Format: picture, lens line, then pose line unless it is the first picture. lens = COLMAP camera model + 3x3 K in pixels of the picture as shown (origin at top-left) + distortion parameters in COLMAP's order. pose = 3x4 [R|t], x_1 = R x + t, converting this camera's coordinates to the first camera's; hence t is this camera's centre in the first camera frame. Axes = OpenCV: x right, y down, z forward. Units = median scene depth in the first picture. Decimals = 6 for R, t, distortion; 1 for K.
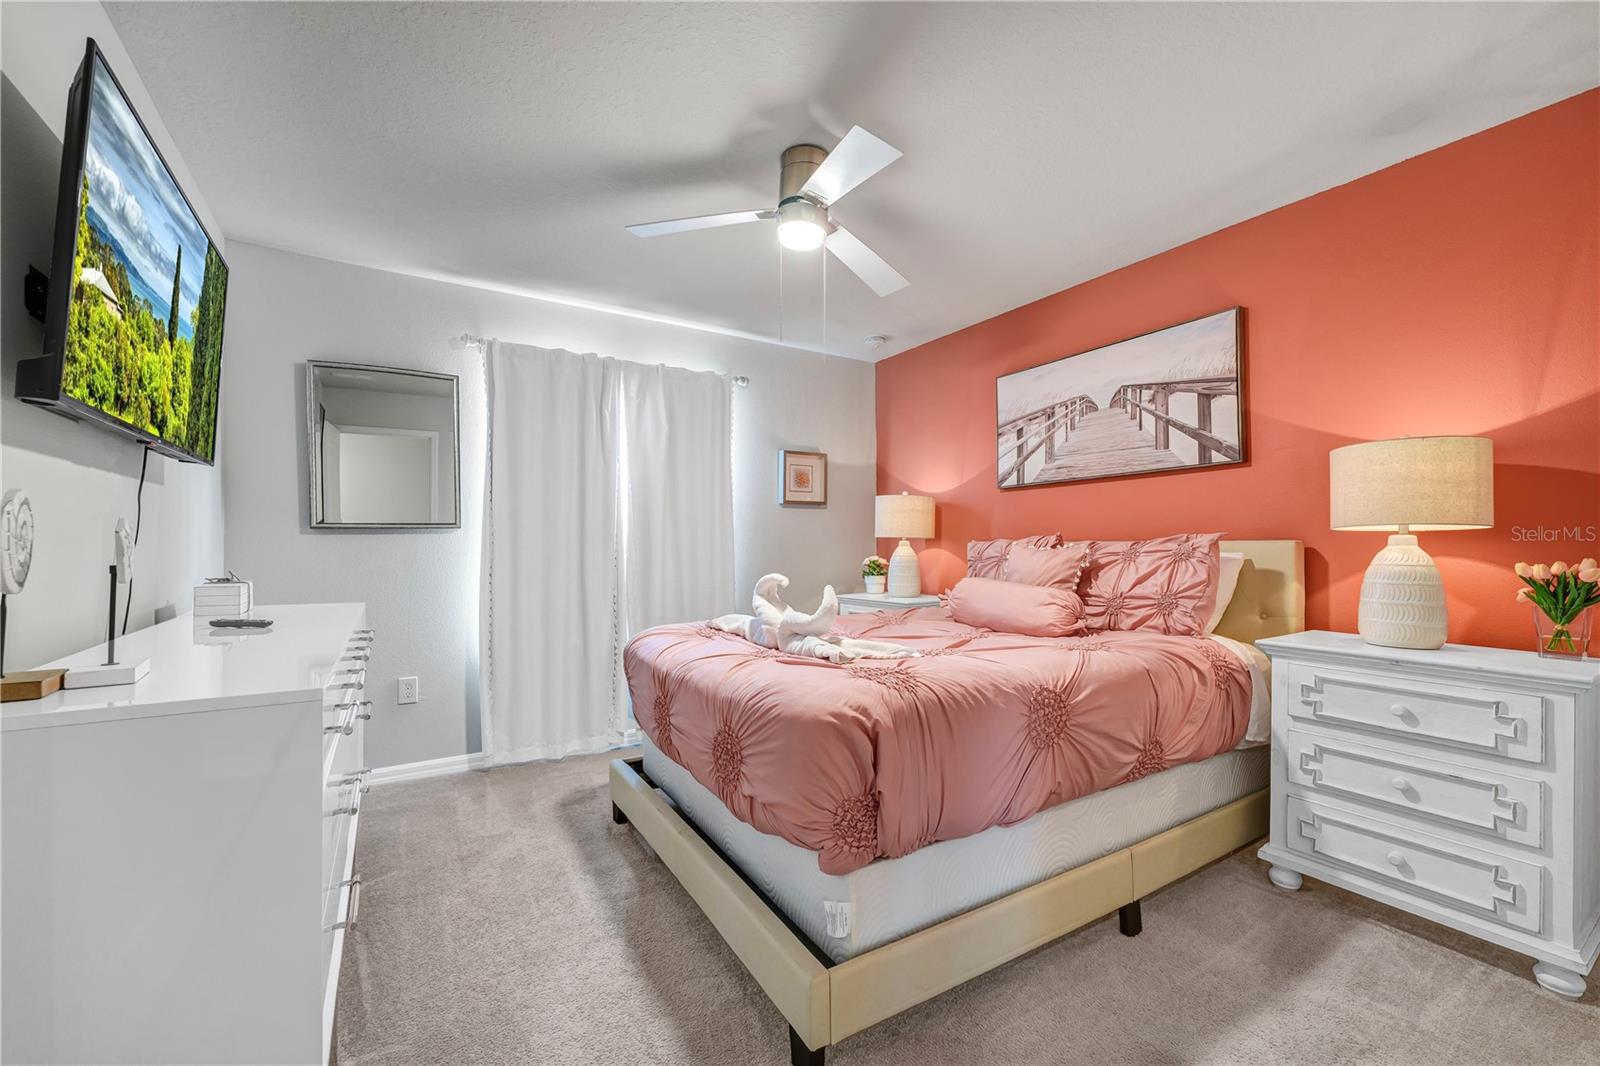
lens RADIAL K [[651.5, 0, 795.8], [0, 651.5, 538.2], [0, 0, 1]] dist [-0.000523, -0.000786]
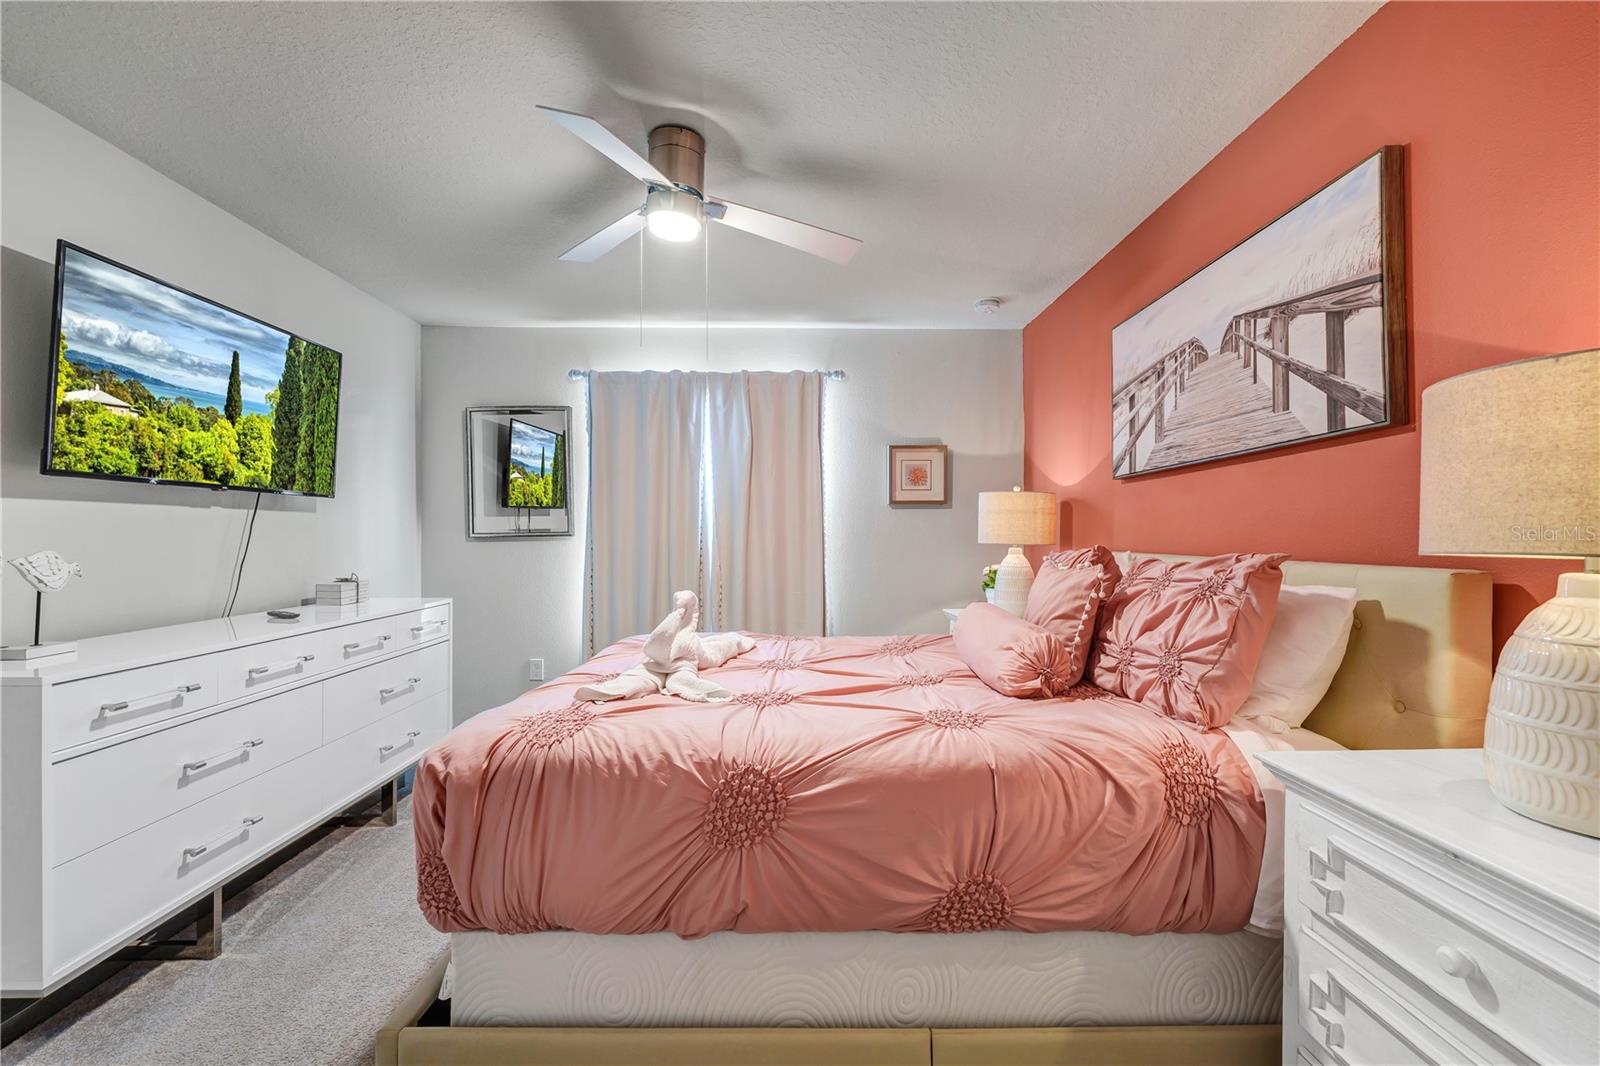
lens RADIAL K [[651.5, 0, 795.2], [0, 651.5, 532.3], [0, 0, 1]] dist [-0.000523, -0.000786]
pose [[0.853796, -0.003172, -0.520598, 0.513149], [0.006014, 0.999975, 0.003770, -0.028499], [0.520573, -0.006350, 0.853794, 0.245274]]
